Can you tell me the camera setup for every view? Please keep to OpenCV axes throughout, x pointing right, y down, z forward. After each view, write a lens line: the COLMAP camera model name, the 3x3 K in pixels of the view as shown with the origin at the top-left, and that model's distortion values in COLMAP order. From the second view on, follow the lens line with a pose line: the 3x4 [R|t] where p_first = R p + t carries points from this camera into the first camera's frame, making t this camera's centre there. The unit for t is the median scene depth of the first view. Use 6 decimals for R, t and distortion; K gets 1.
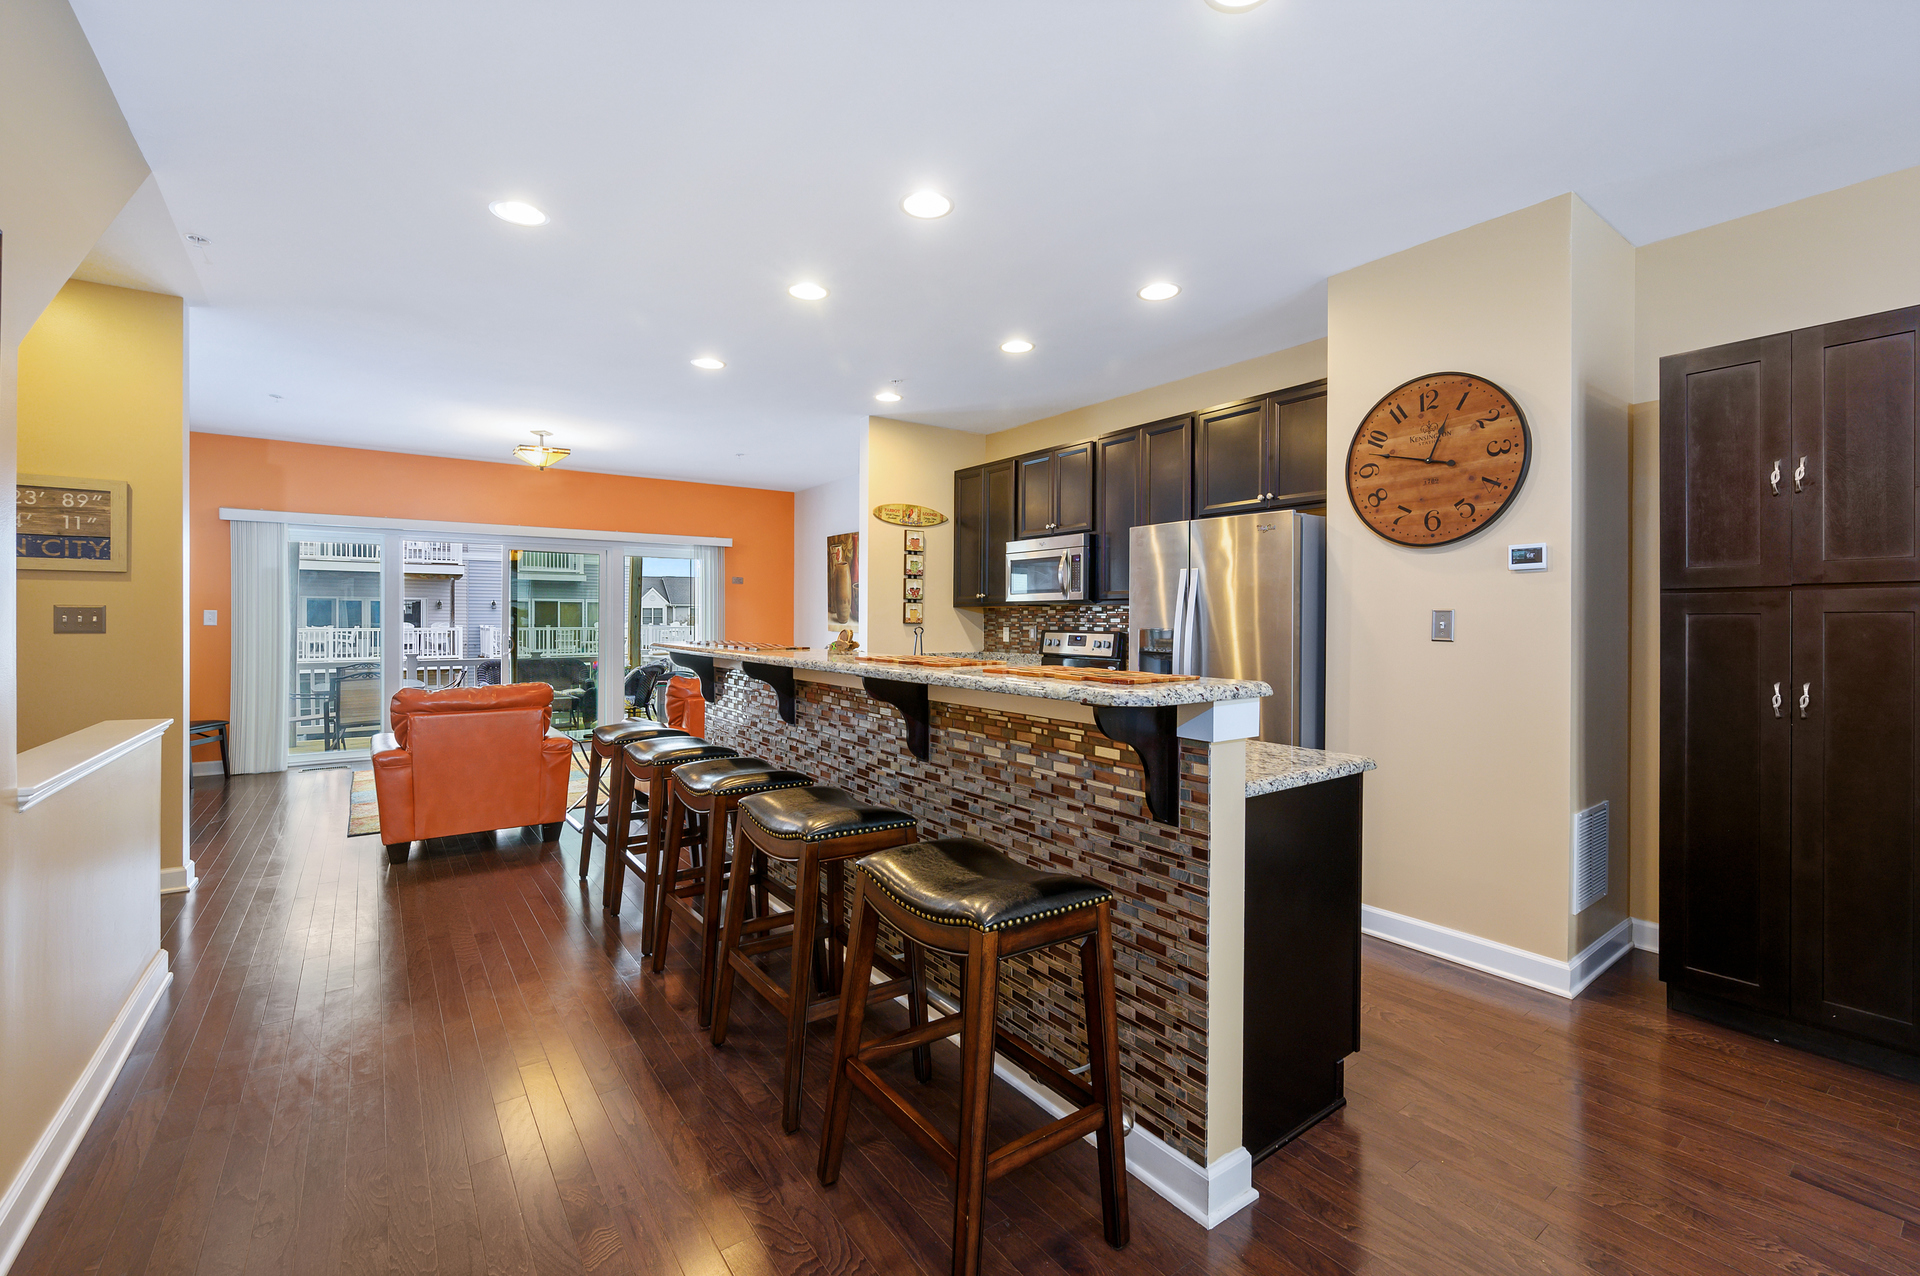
lens RADIAL K [[825.8, 0, 936.9], [0, 825.8, 609.0], [0, 0, 1]] dist [-0.001632, 0.000023]
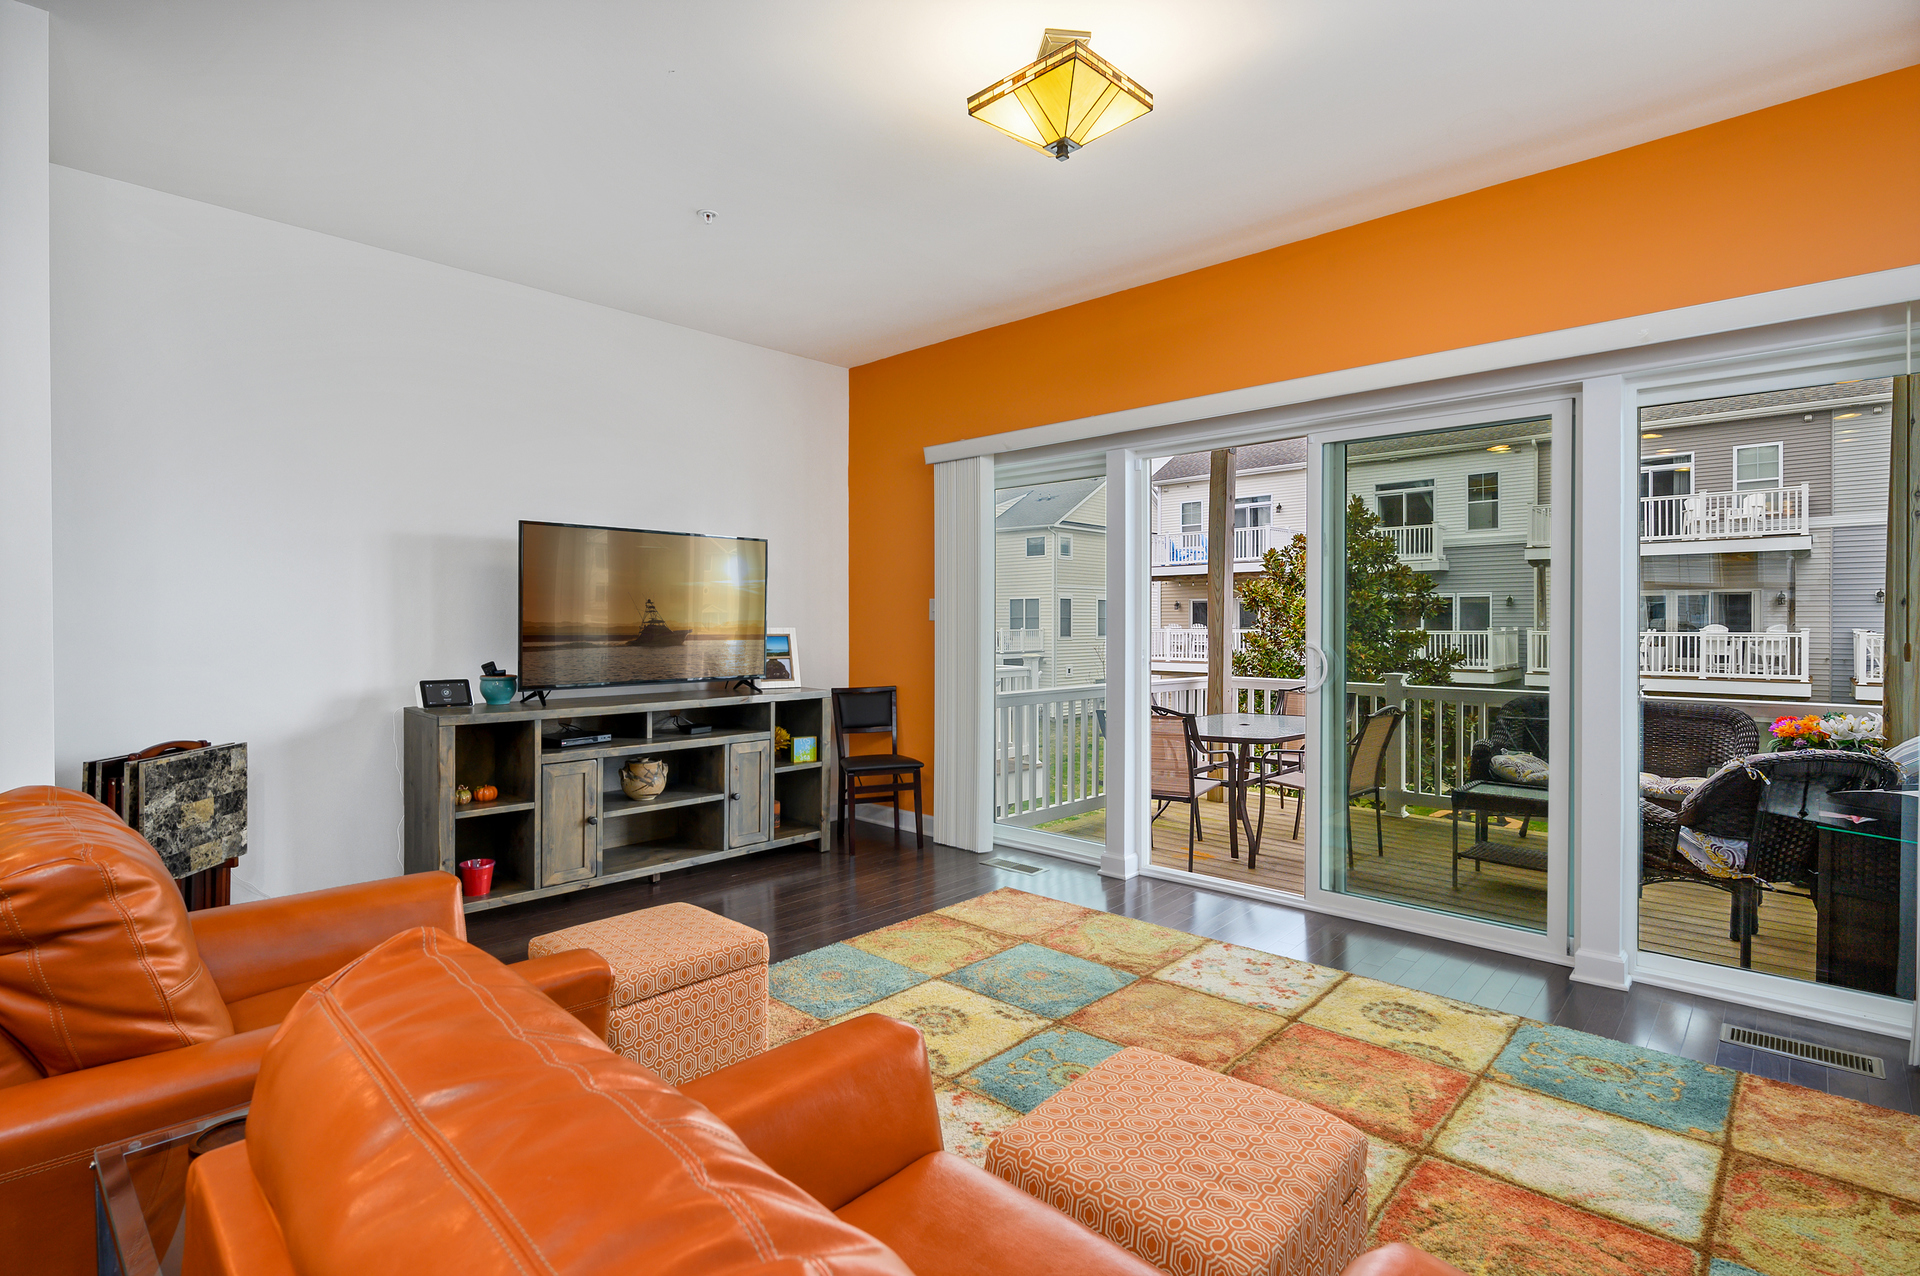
lens RADIAL K [[919.3, 0, 958.0], [0, 919.3, 623.7], [0, 0, 1]] dist [-0.000433, -0.000355]
pose [[0.213463, 0.001754, -0.976950, -0.207876], [0.011268, 0.999927, 0.004257, 0.037791], [0.976886, -0.011917, 0.213428, 1.527614]]
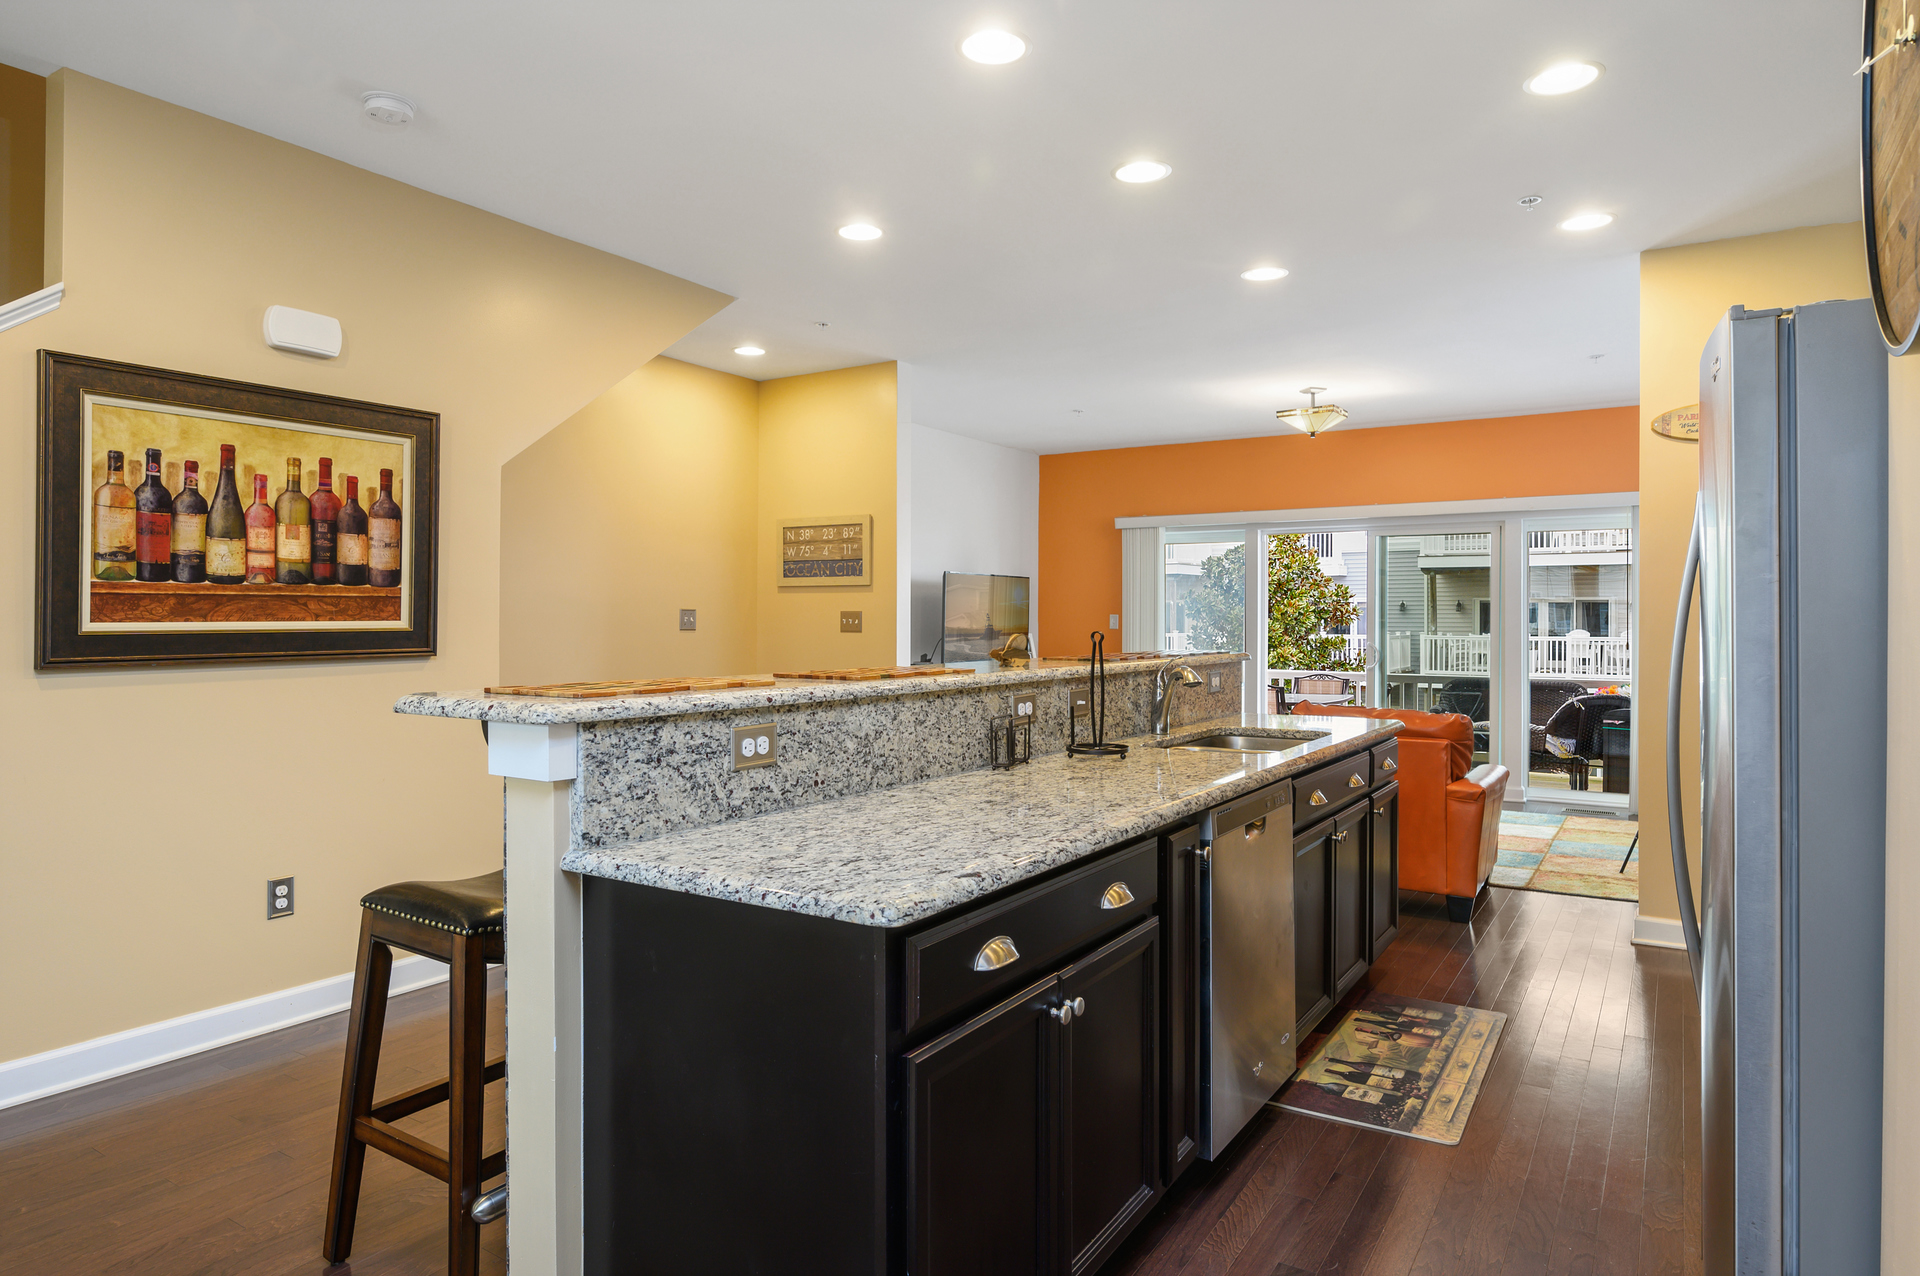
lens RADIAL K [[1113.0, 0, 958.0], [0, 1113.0, 626.0], [0, 0, 1]] dist [-0.002936, -0.000409]
pose [[0.381219, 0.002597, -0.924481, 0.675978], [0.008372, 0.999945, 0.006261, 0.009486], [0.924447, -0.010126, 0.381176, 0.468367]]
